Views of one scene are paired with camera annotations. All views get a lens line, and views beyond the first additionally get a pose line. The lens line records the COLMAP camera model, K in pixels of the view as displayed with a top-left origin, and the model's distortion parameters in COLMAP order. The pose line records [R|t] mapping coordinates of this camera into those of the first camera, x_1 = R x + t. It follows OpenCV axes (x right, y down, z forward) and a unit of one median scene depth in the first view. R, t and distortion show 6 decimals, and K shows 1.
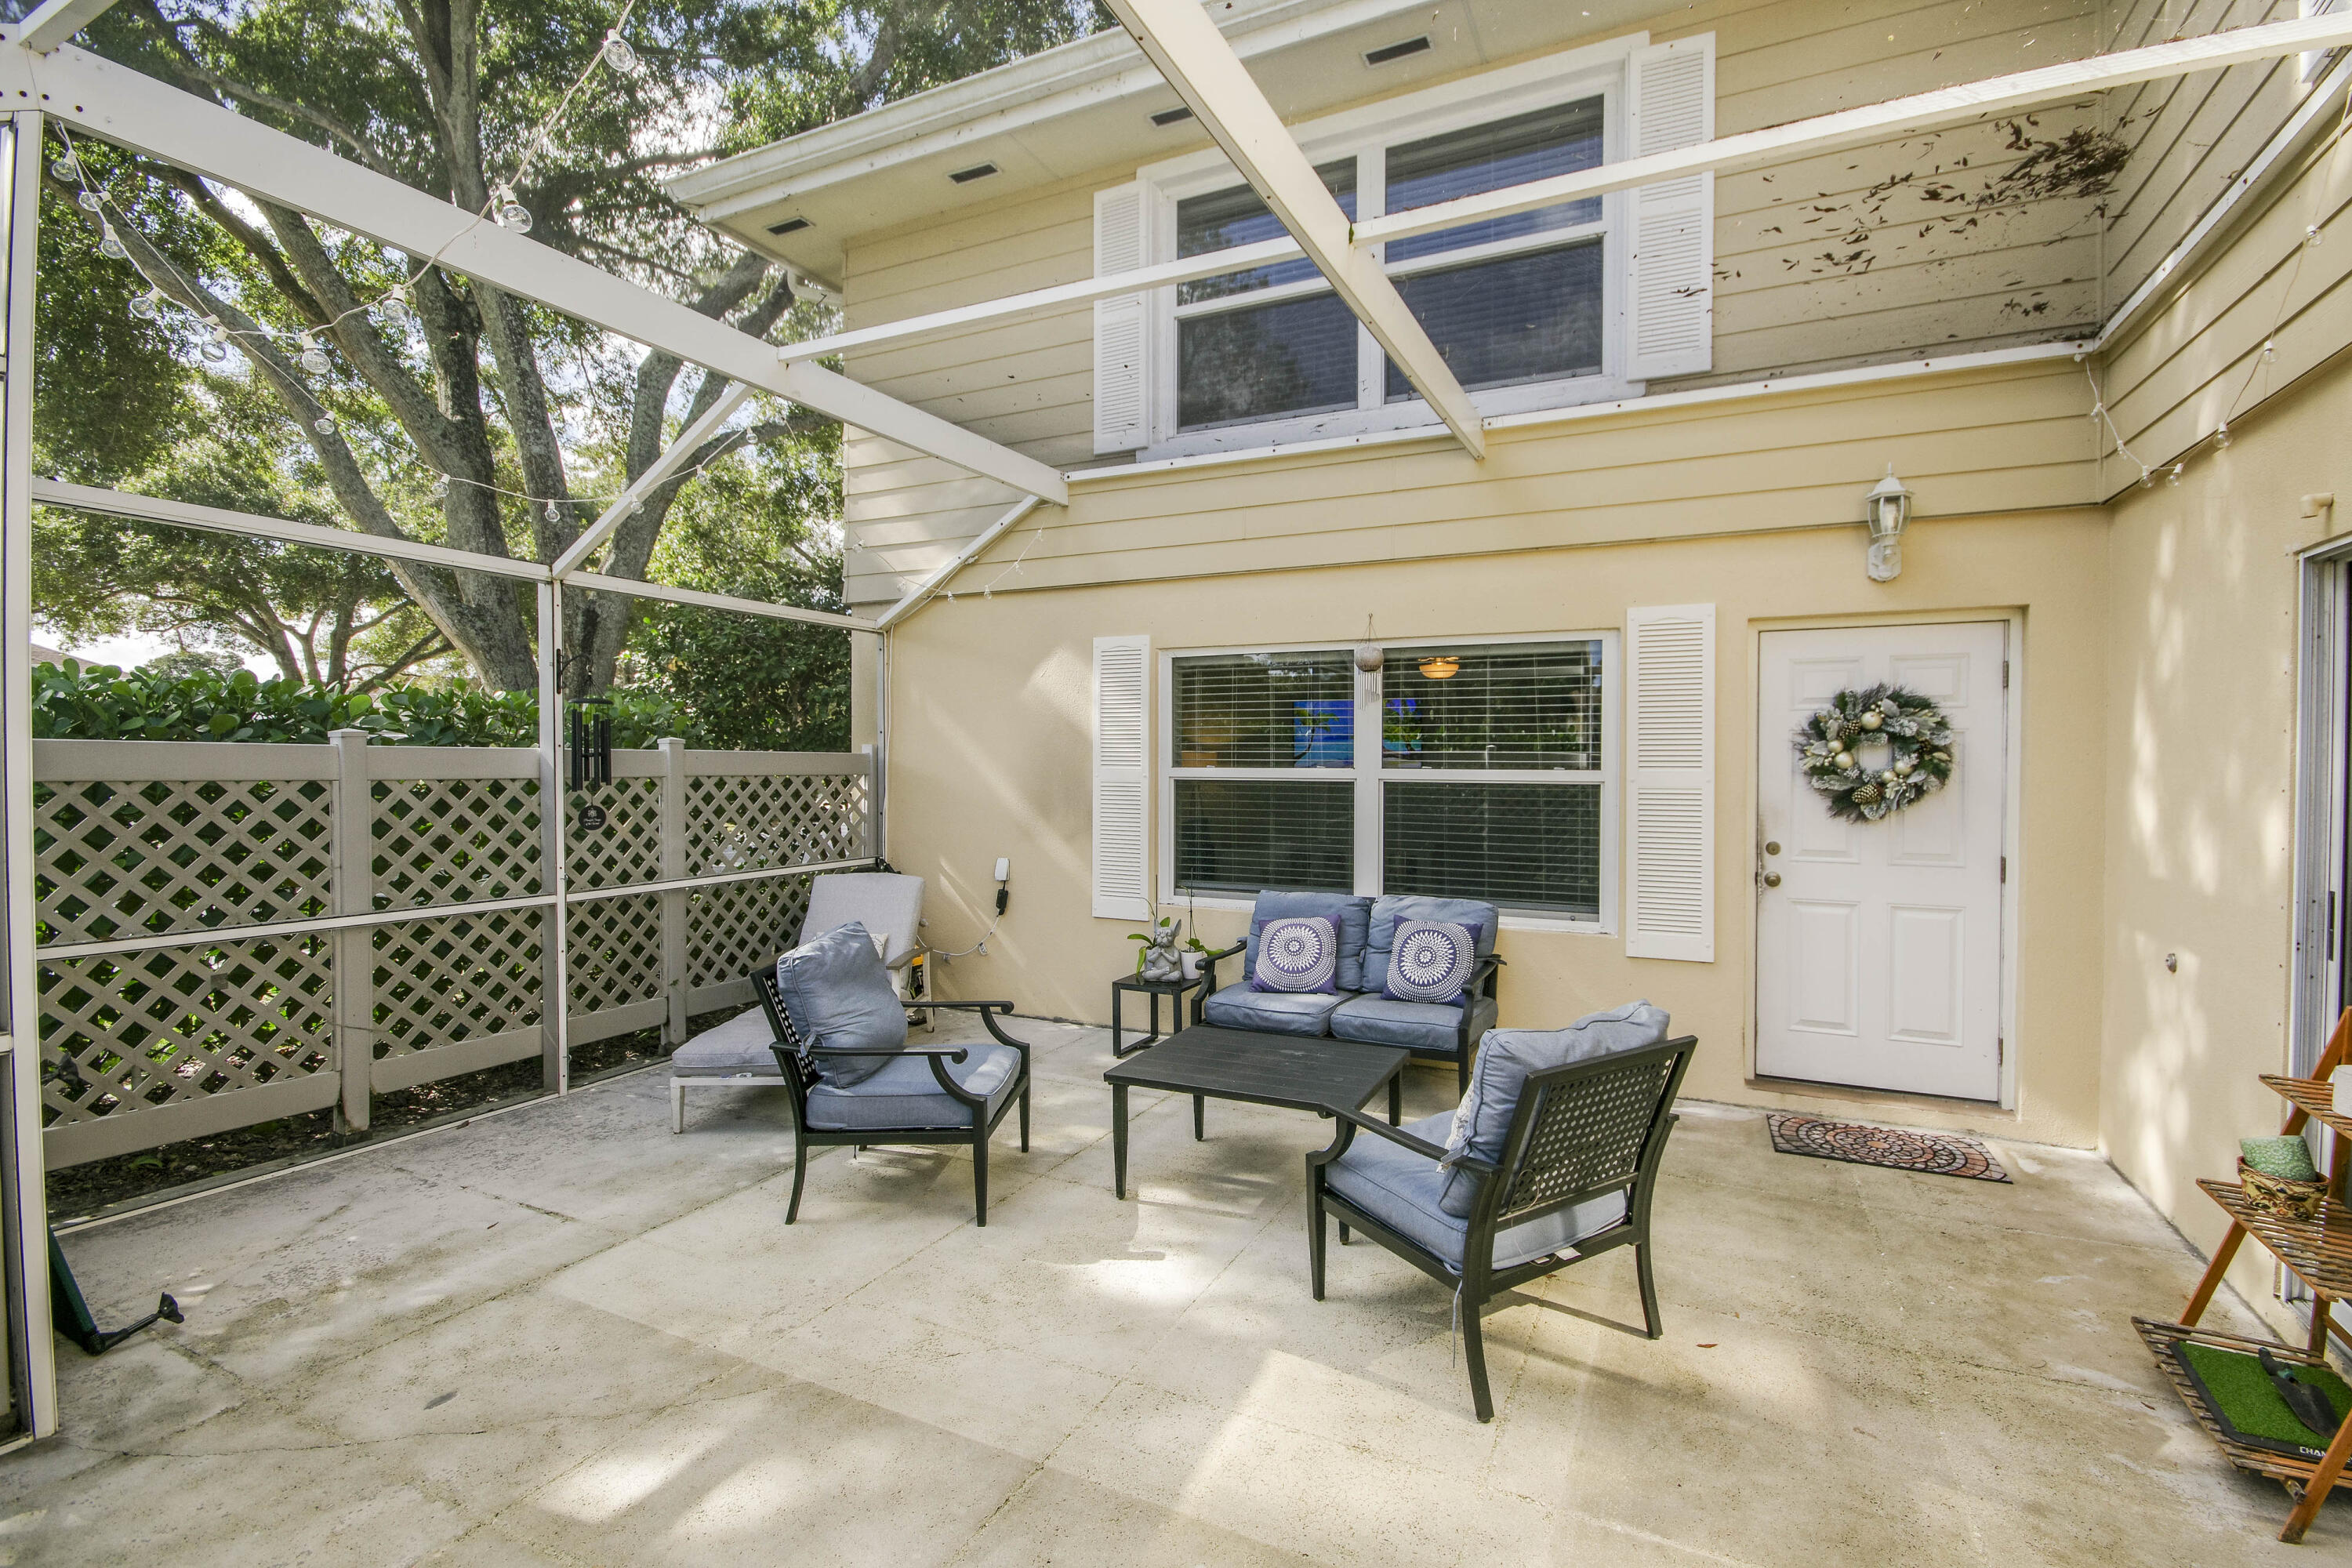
lens RADIAL K [[1051.5, 0, 1225.8], [0, 1051.5, 775.7], [0, 0, 1]] dist [-0.001441, -0.000315]
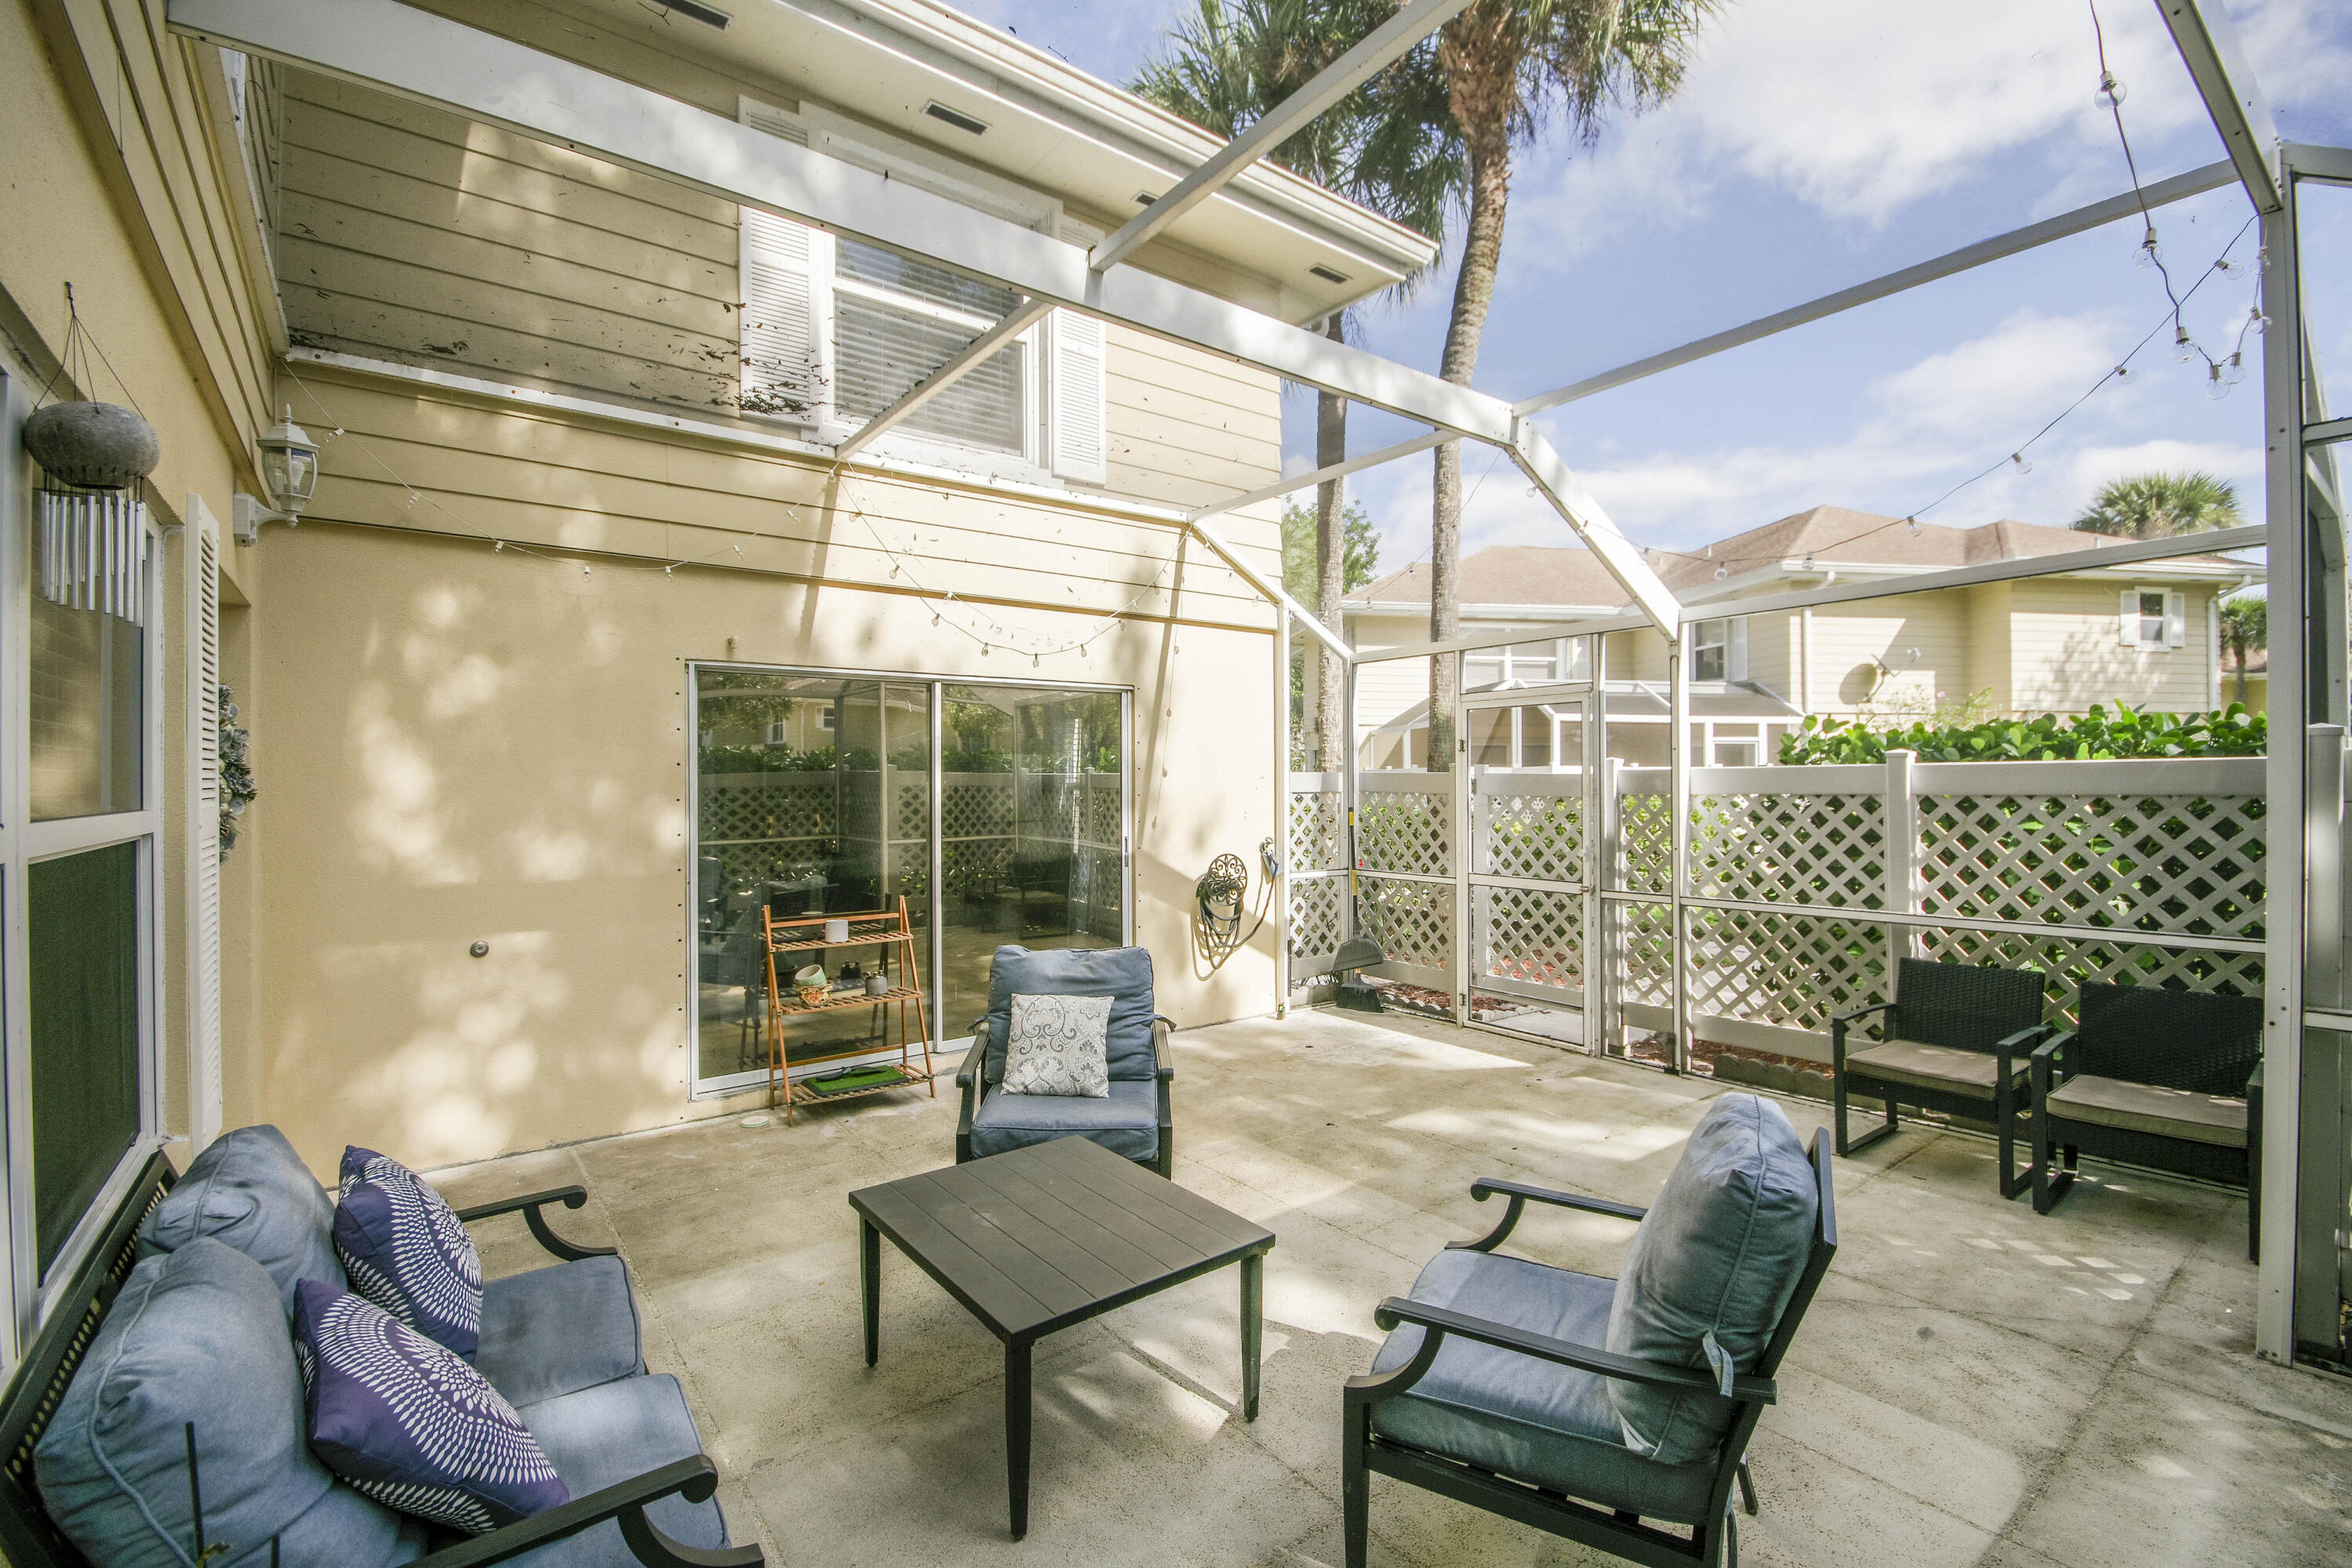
lens RADIAL K [[1051.5, 0, 1225.8], [0, 1051.5, 775.7], [0, 0, 1]] dist [-0.001441, -0.000315]
pose [[-0.897369, 0.002910, 0.441271, -0.327221], [0.011565, 0.999790, 0.016925, -0.026832], [-0.441129, 0.020291, -0.897214, 1.359169]]
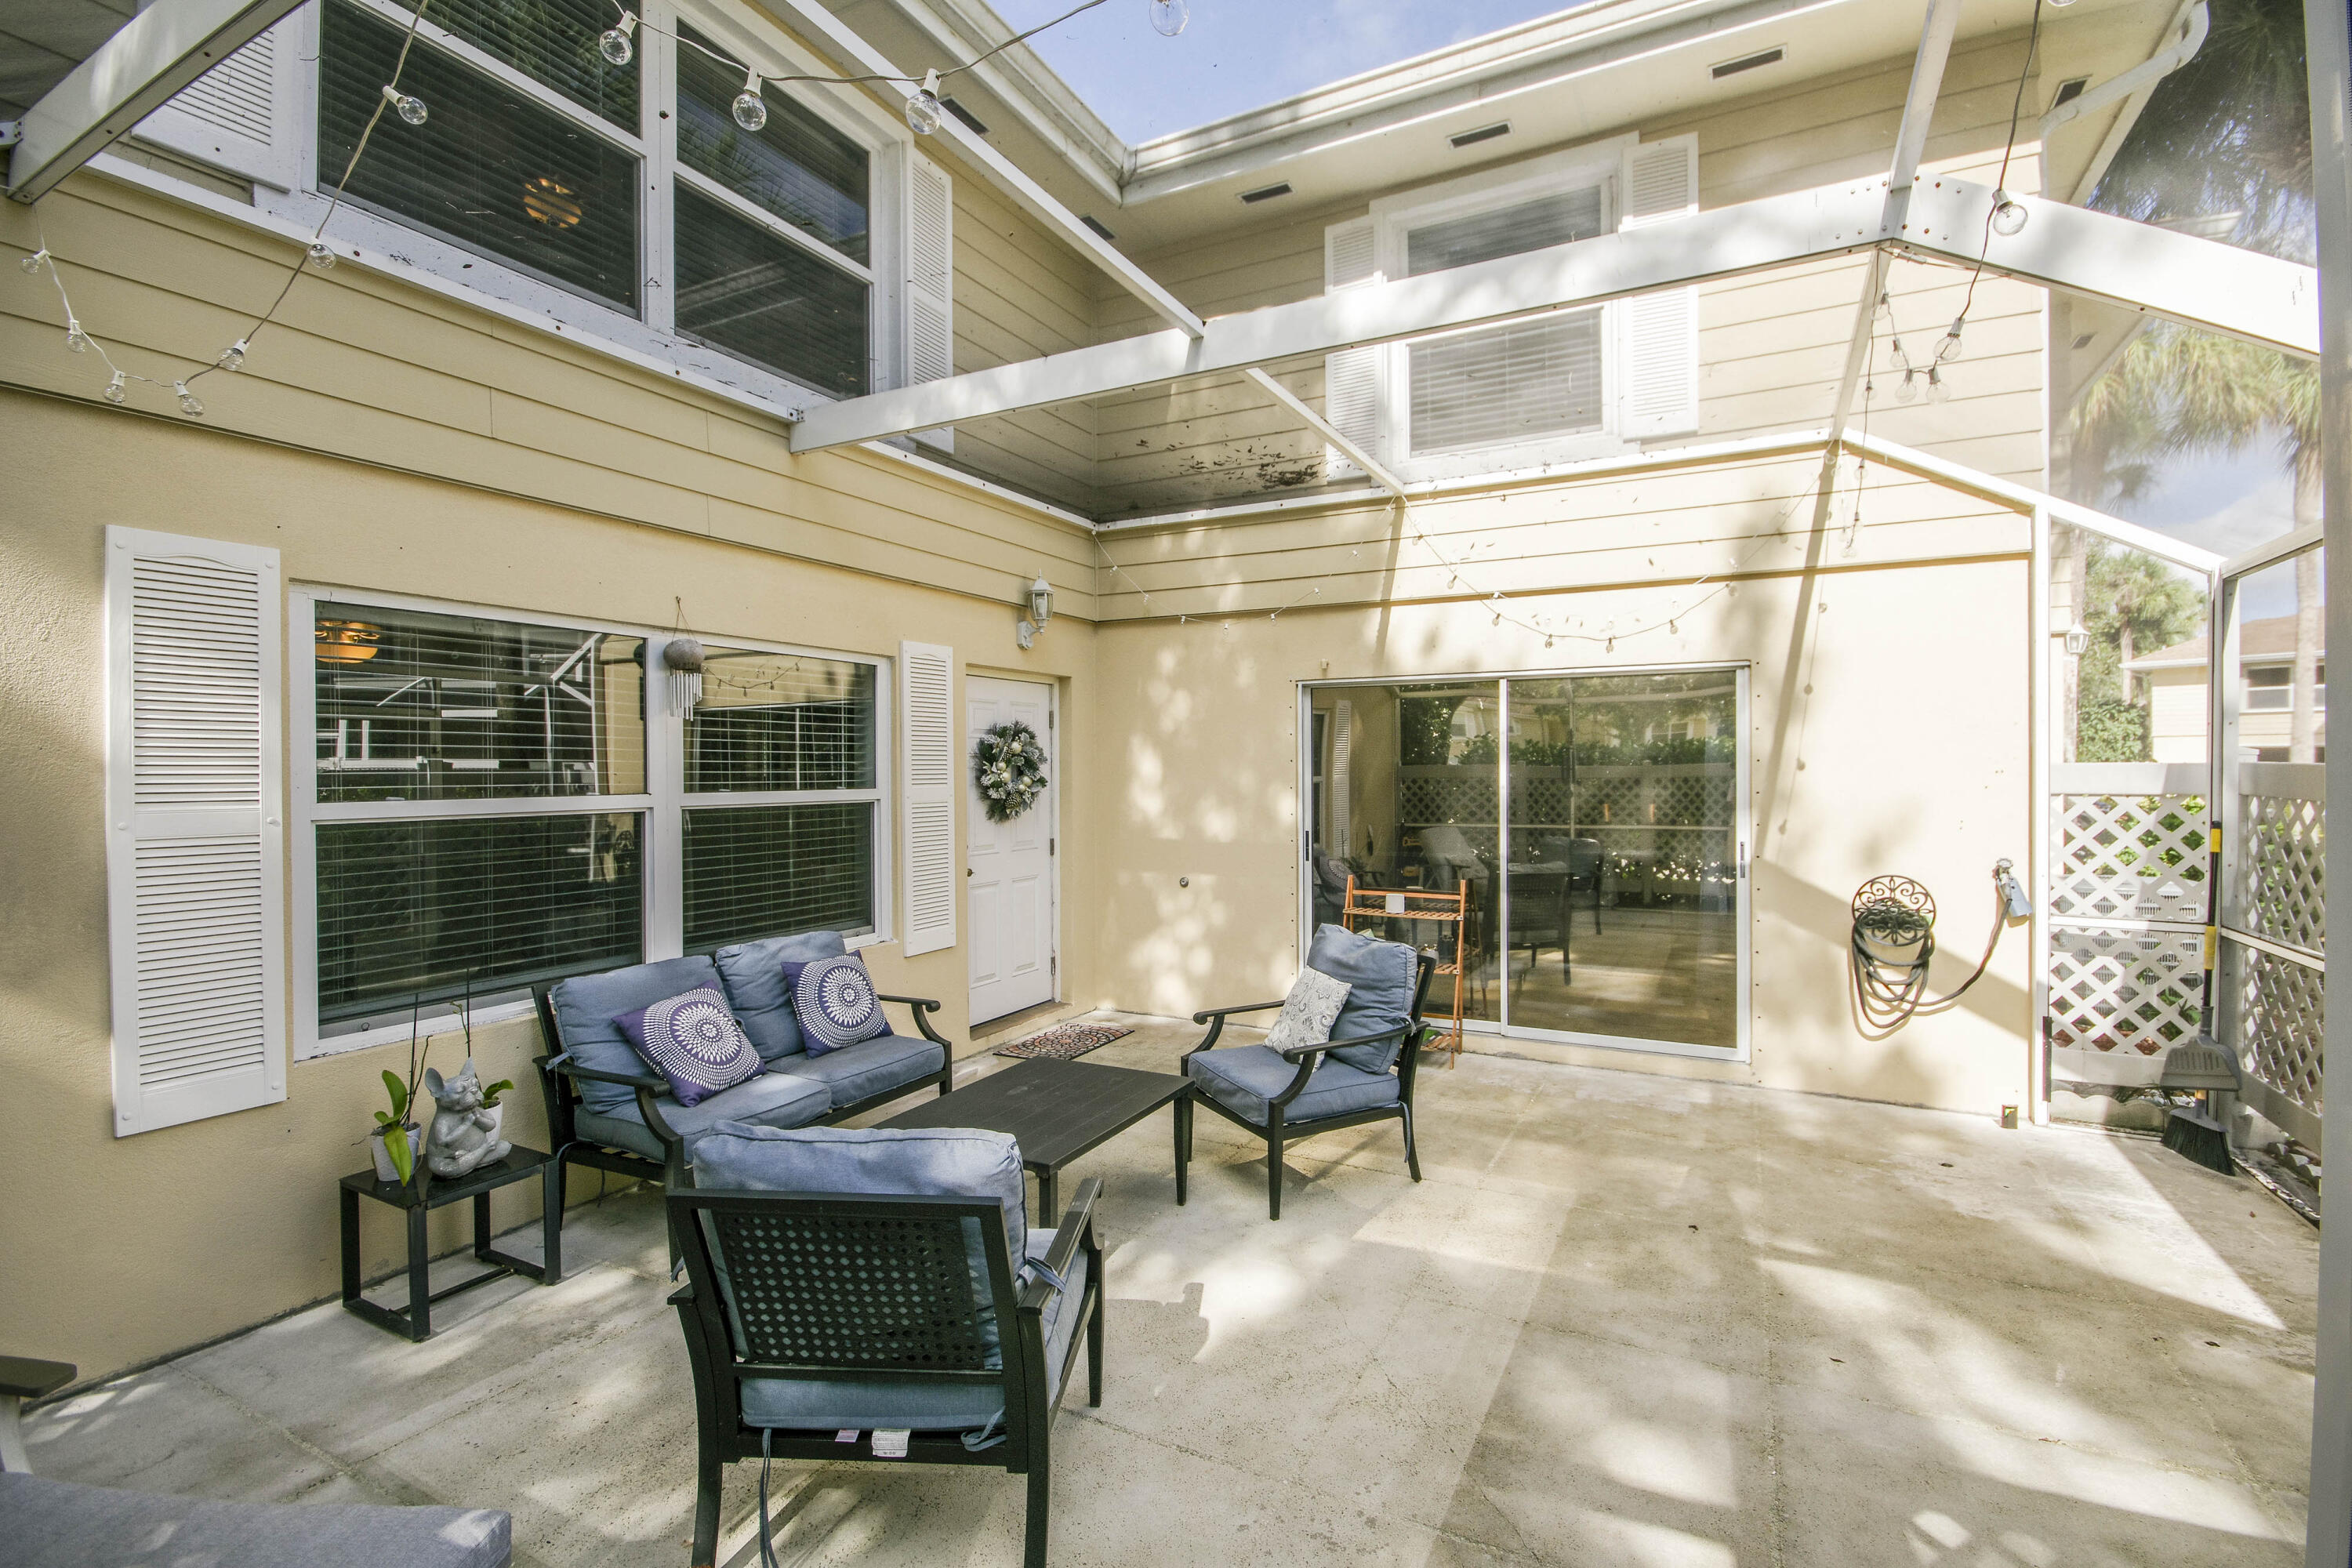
lens RADIAL K [[1051.5, 0, 1225.8], [0, 1051.5, 775.7], [0, 0, 1]] dist [-0.001441, -0.000315]
pose [[0.025730, -0.008723, 0.999631, -0.775454], [0.023946, 0.999680, 0.008107, -0.020276], [-0.999382, 0.023729, 0.025930, 0.695559]]
